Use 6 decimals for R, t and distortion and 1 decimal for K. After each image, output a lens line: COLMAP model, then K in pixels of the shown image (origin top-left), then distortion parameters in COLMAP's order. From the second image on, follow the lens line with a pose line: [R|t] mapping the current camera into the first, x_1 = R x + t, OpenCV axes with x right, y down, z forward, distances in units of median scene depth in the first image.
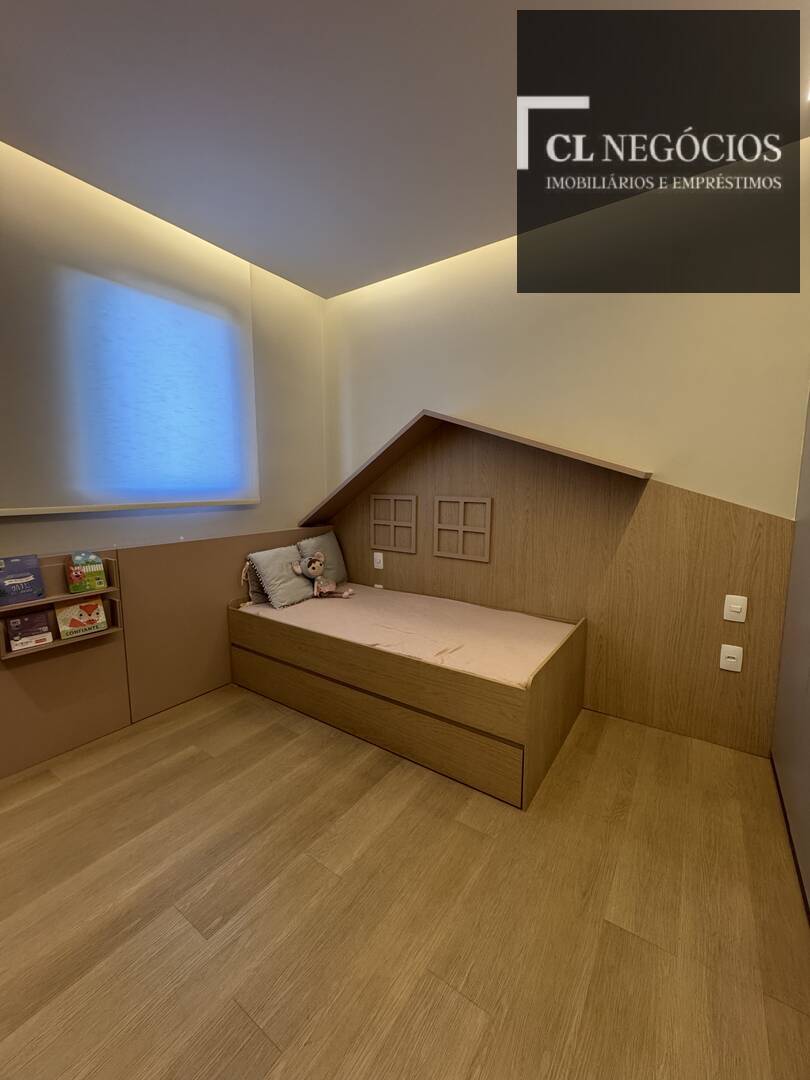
lens RADIAL K [[431.2, 0, 404.8], [0, 431.2, 539.1], [0, 0, 1]] dist [-0.001894, 0.000336]
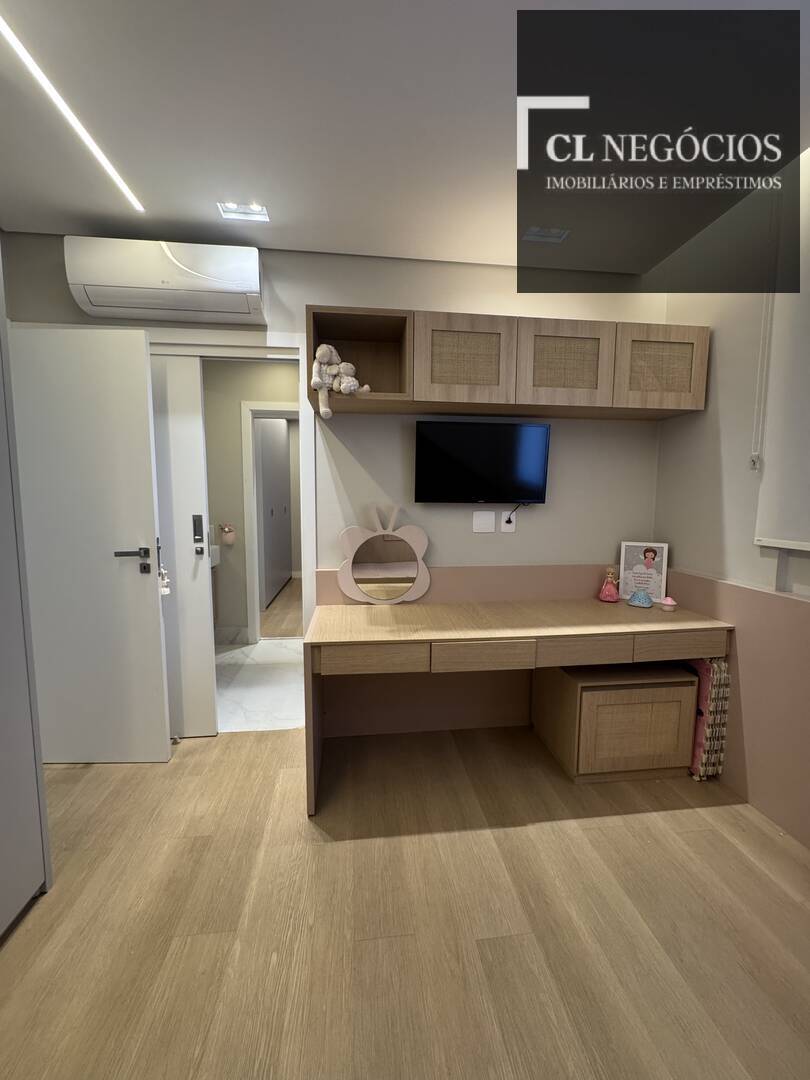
lens RADIAL K [[431.2, 0, 402.5], [0, 431.2, 540.6], [0, 0, 1]] dist [-0.001894, 0.000336]
pose [[-0.753463, 0.057054, -0.655010, 0.175834], [-0.087864, 0.978555, 0.186307, -0.124053], [0.651593, 0.197928, -0.732292, 0.795403]]
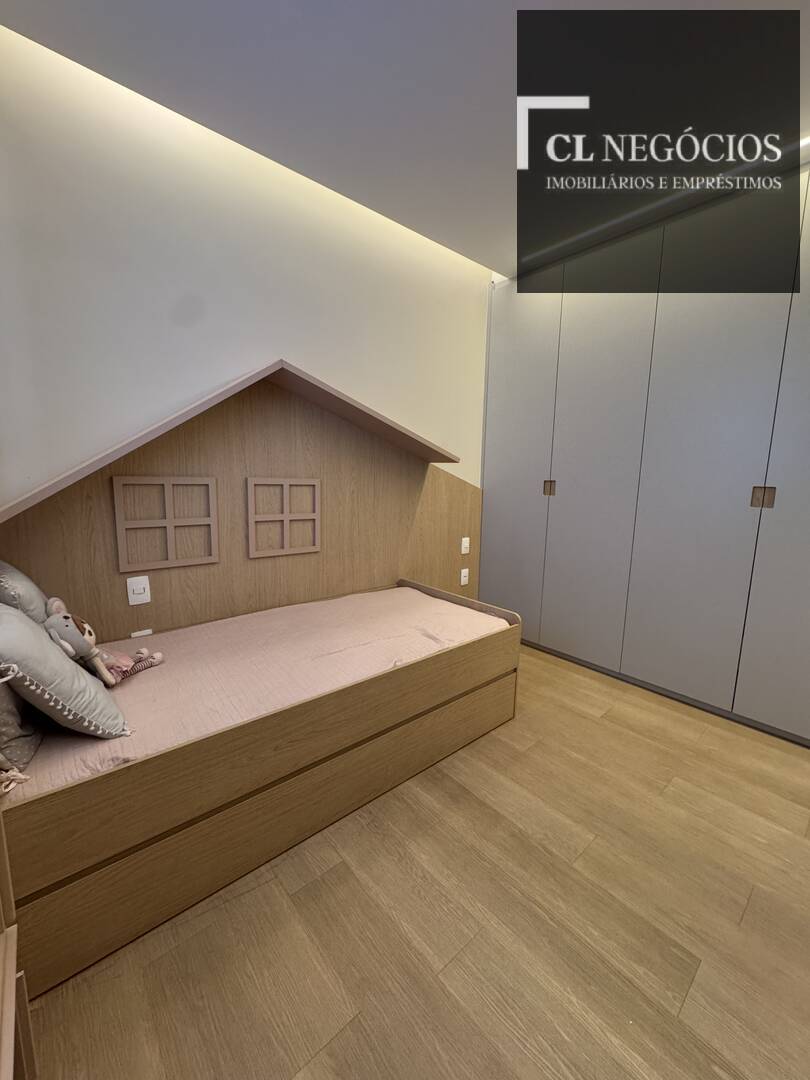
lens RADIAL K [[431.2, 0, 406.2], [0, 431.2, 539.8], [0, 0, 1]] dist [-0.001894, 0.000336]
pose [[0.251847, -0.144749, 0.956881, -0.739847], [0.105563, 0.986960, 0.121516, -0.071600], [-0.961992, 0.070408, 0.263843, 0.702720]]
